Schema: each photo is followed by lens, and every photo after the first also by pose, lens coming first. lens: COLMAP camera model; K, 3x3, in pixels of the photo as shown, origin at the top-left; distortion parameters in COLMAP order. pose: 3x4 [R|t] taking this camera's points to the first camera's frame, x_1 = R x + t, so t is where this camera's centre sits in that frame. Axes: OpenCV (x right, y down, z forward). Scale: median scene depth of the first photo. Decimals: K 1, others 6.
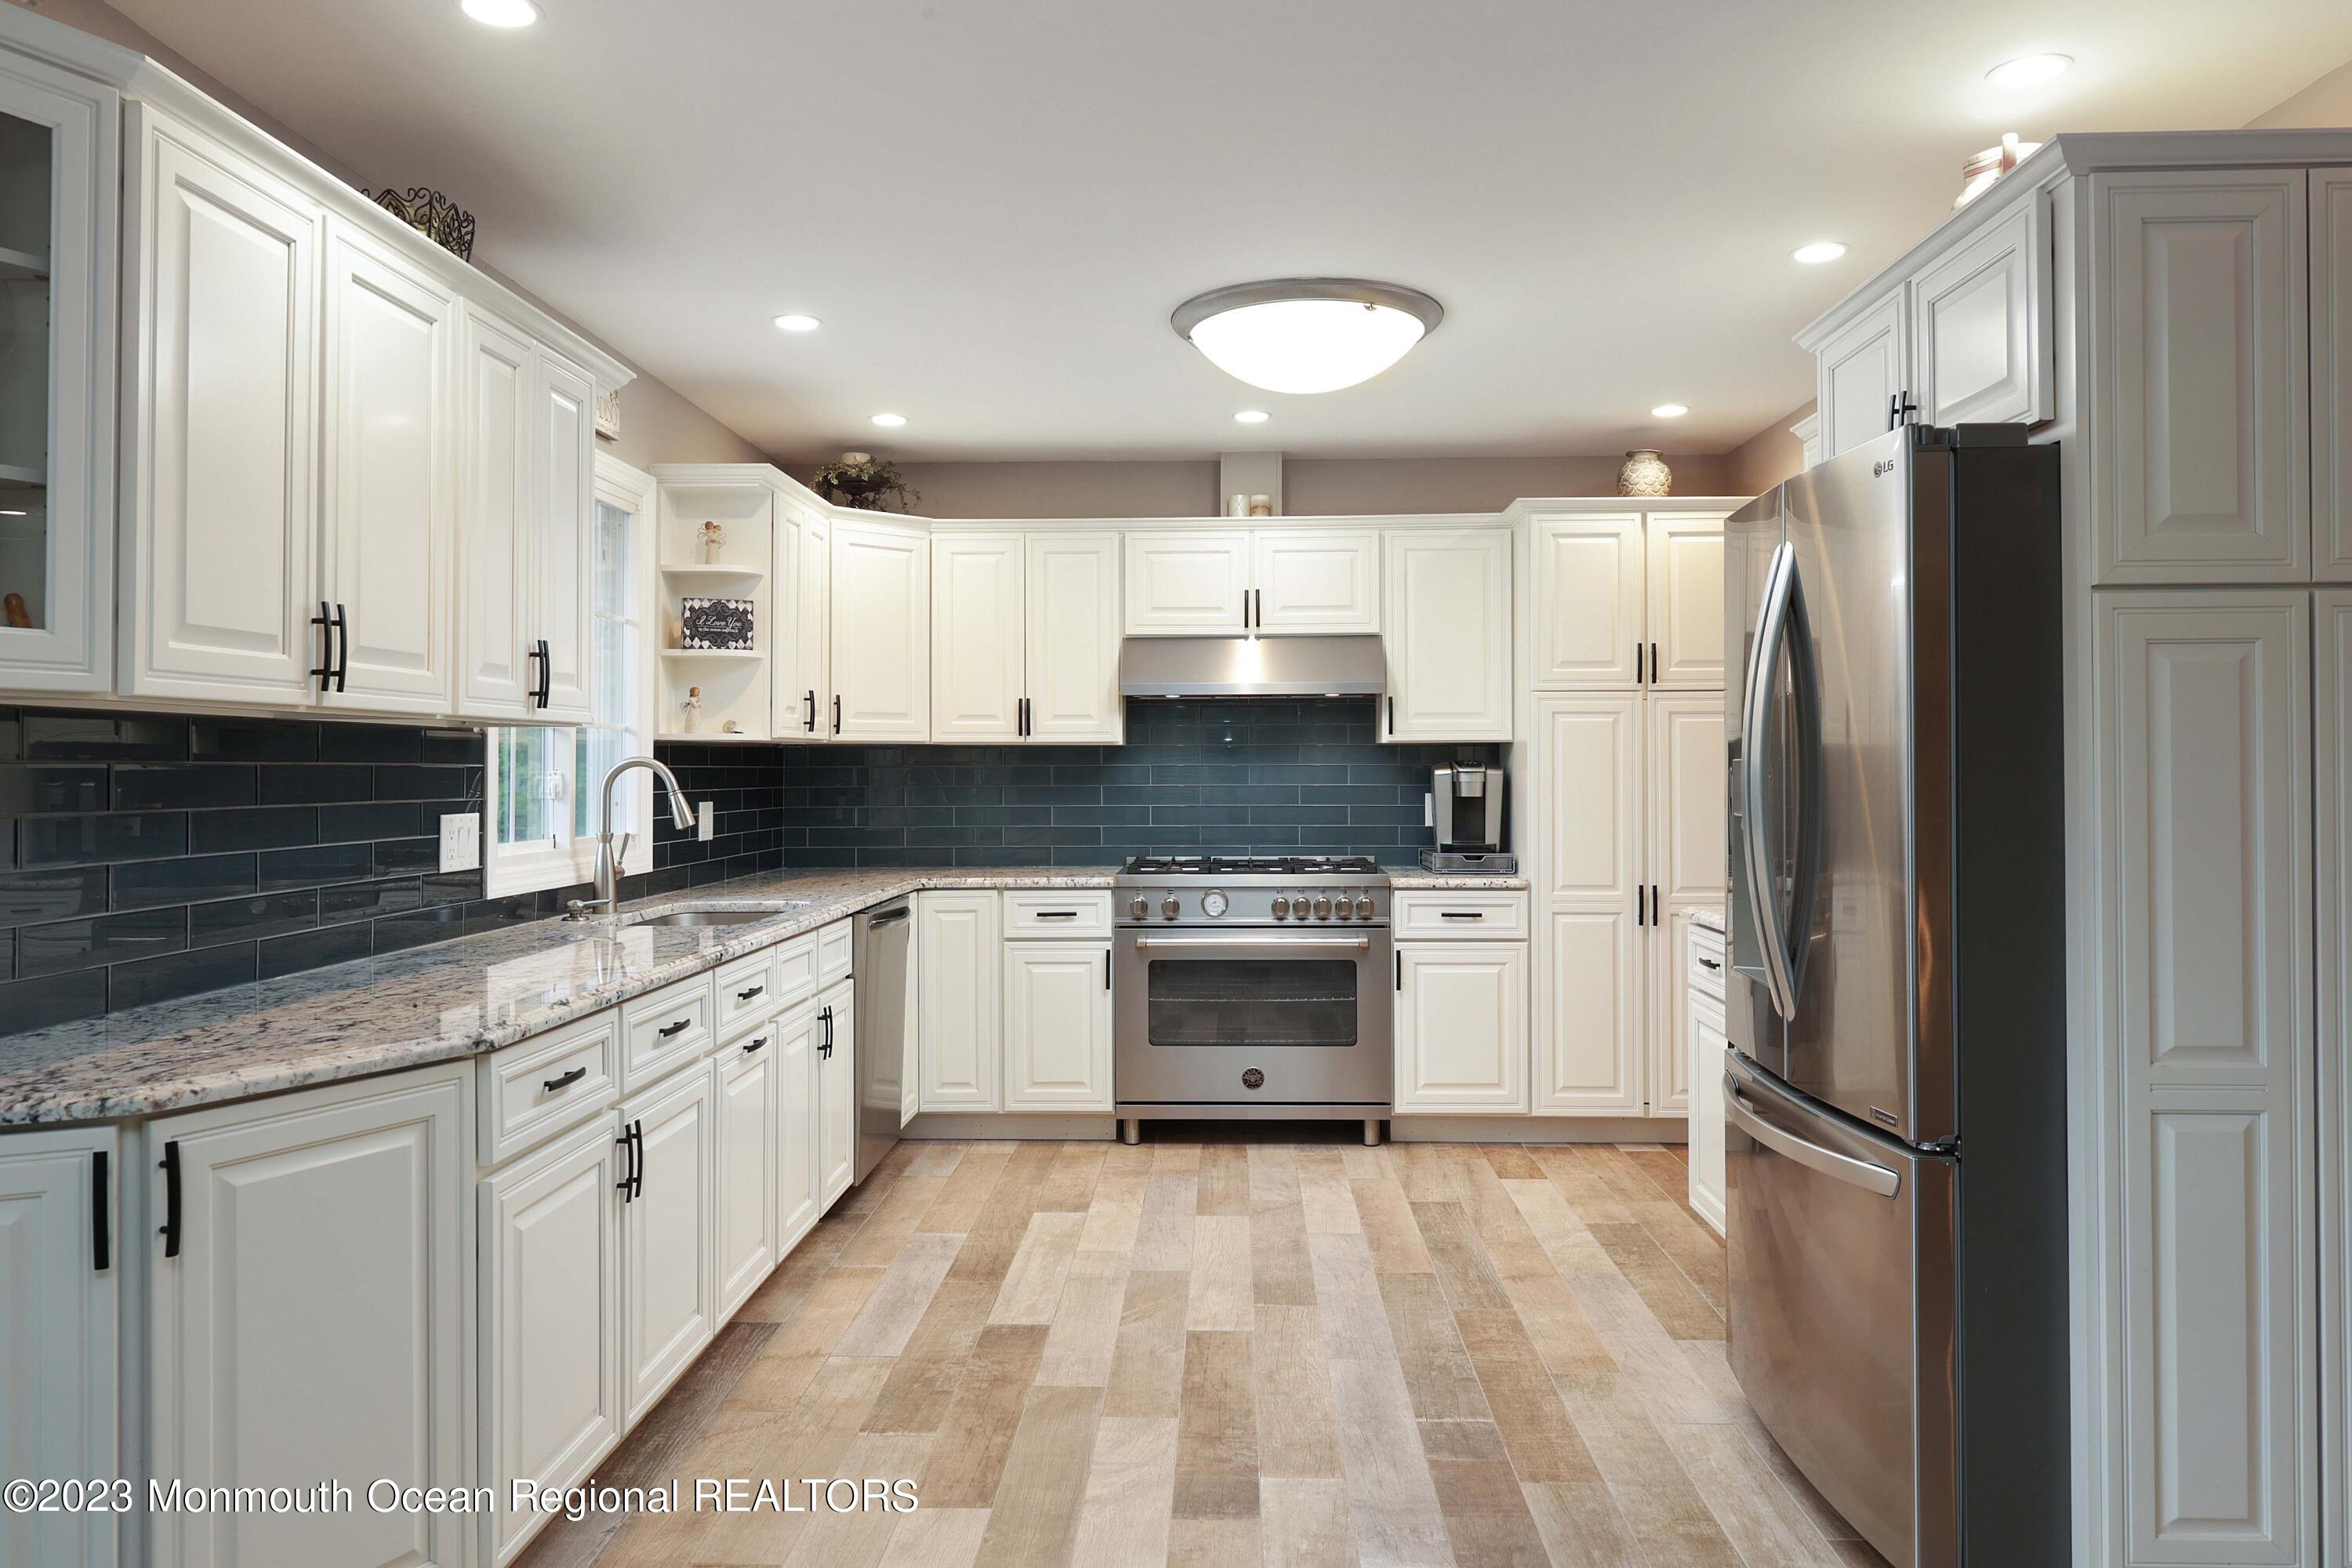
lens RADIAL K [[1566.3, 0, 1171.3], [0, 1566.3, 746.4], [0, 0, 1]] dist [-0.009200, -0.007390]
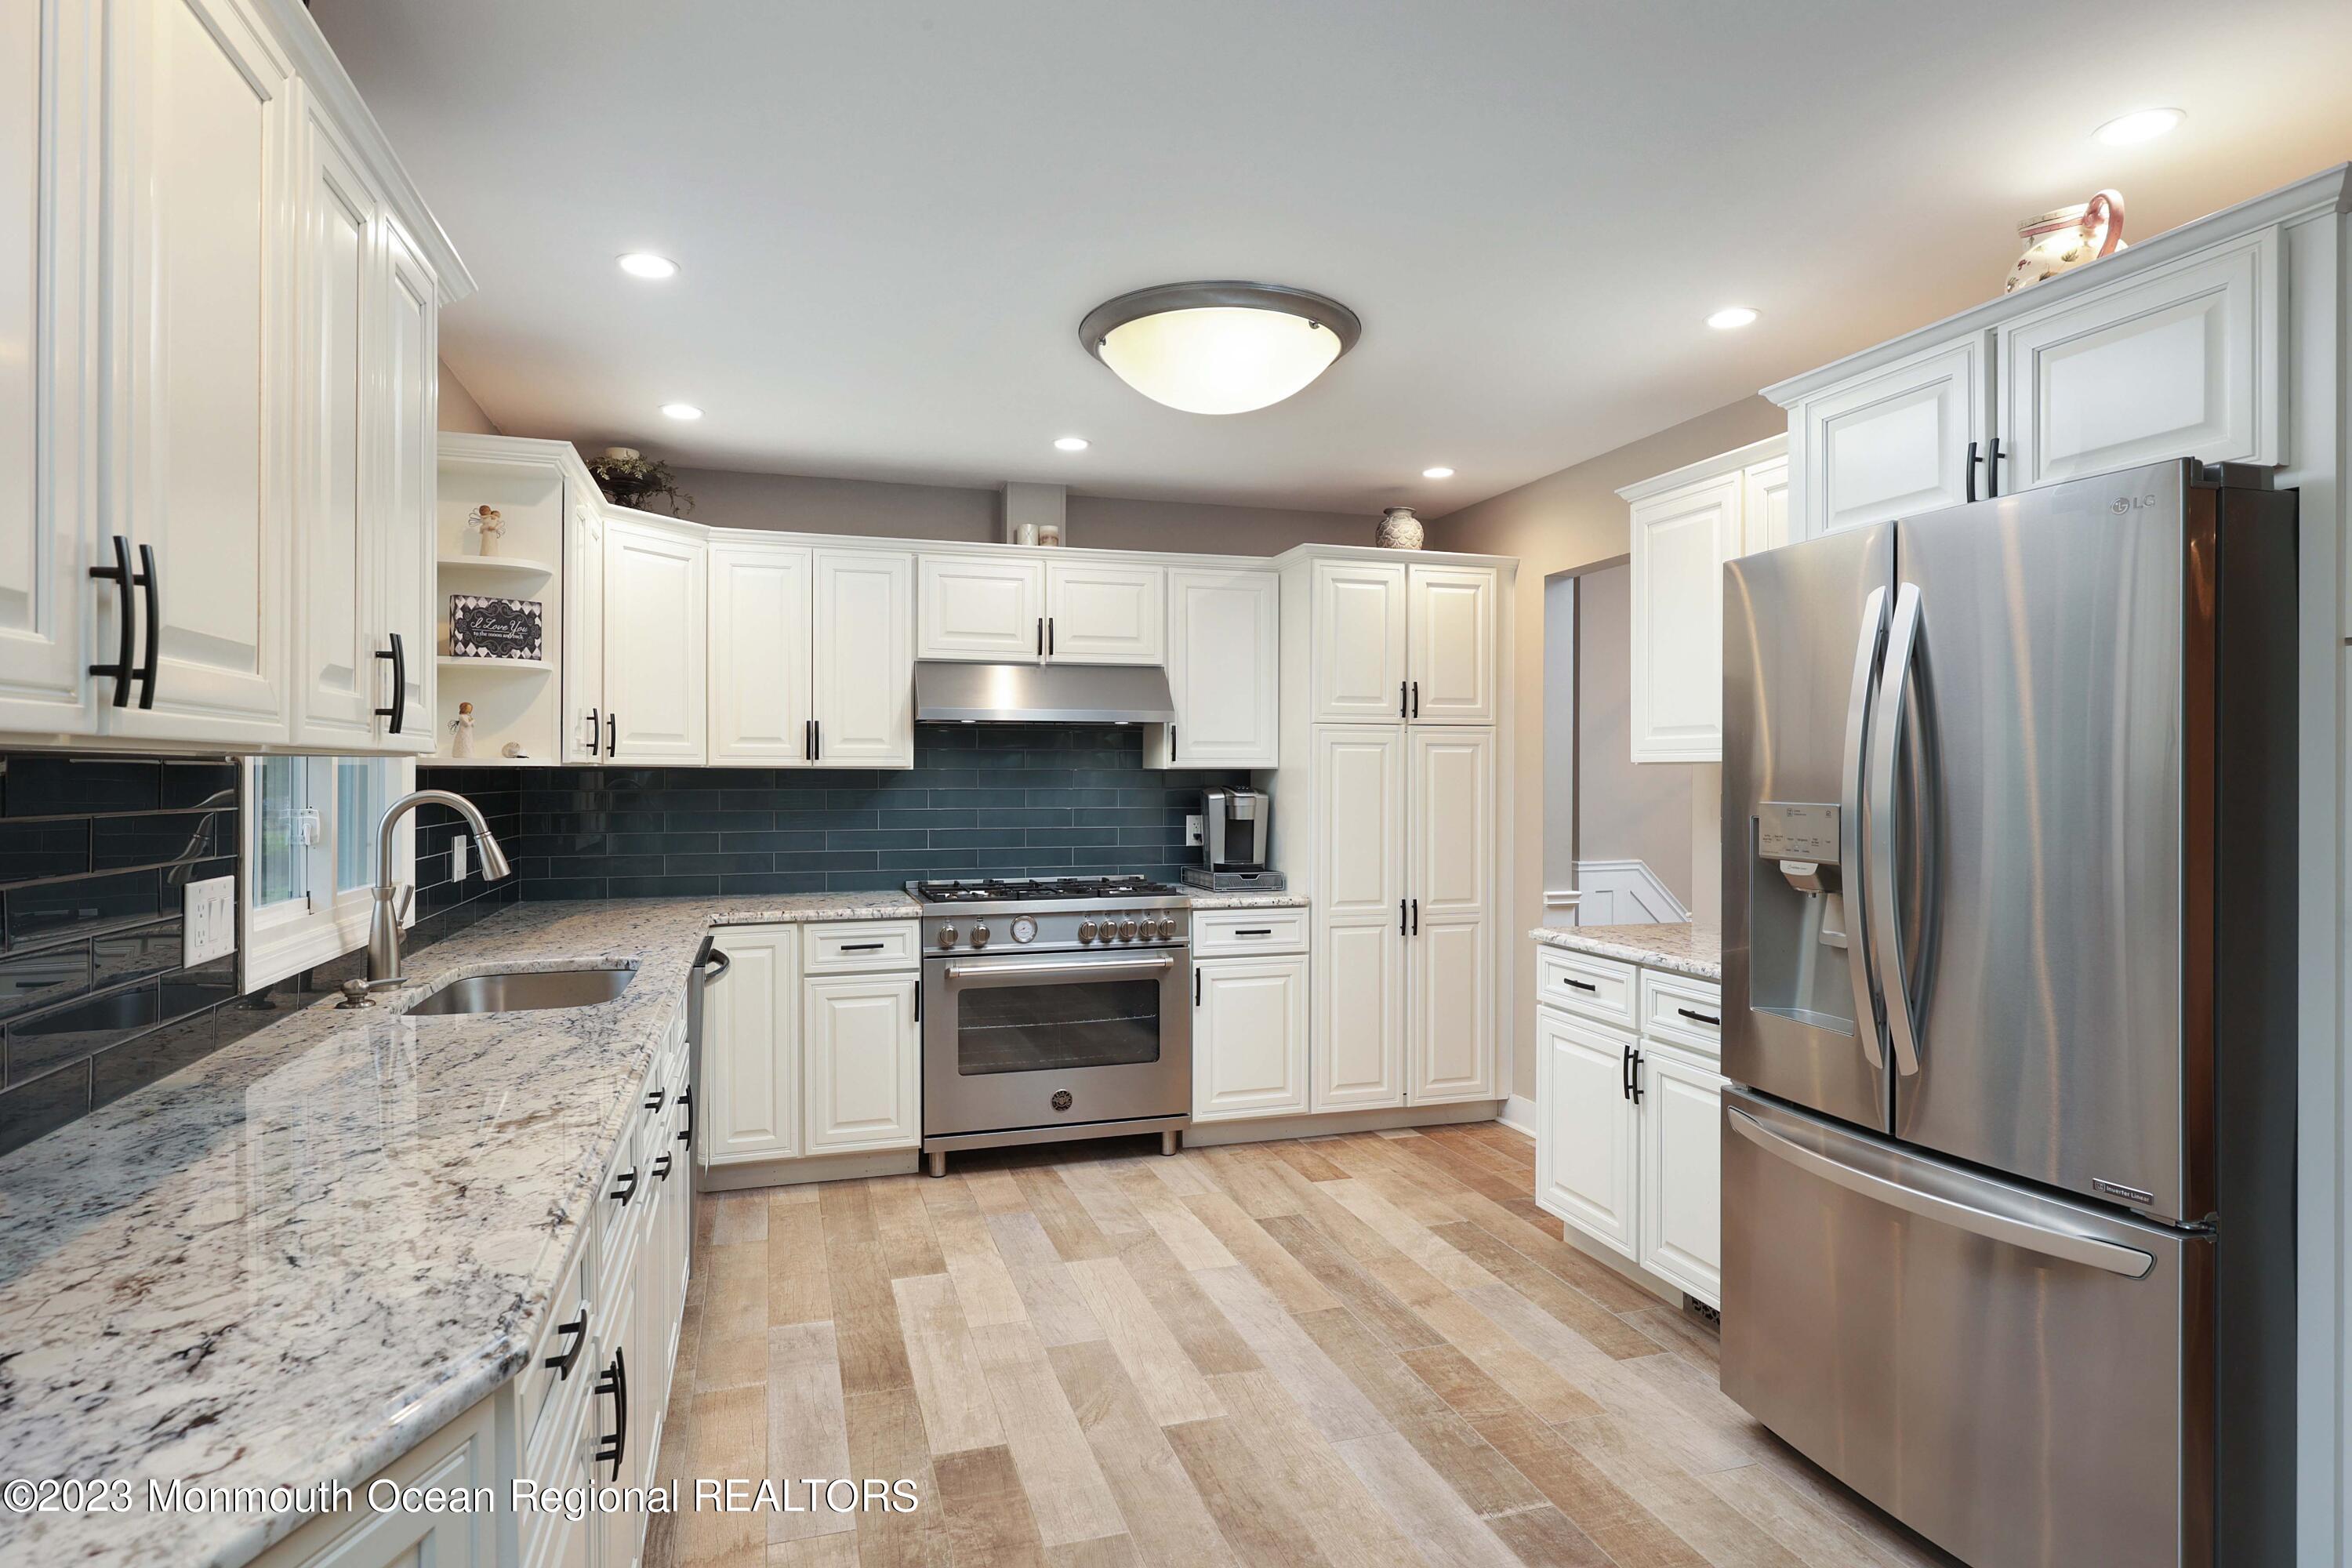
lens RADIAL K [[1263.8, 0, 1170.8], [0, 1263.8, 776.5], [0, 0, 1]] dist [-0.007214, -0.000503]
pose [[0.943974, 0.002529, 0.330010, -0.177830], [-0.007276, 0.999887, 0.013151, -0.010427], [-0.329940, -0.014815, 0.943886, 0.246368]]
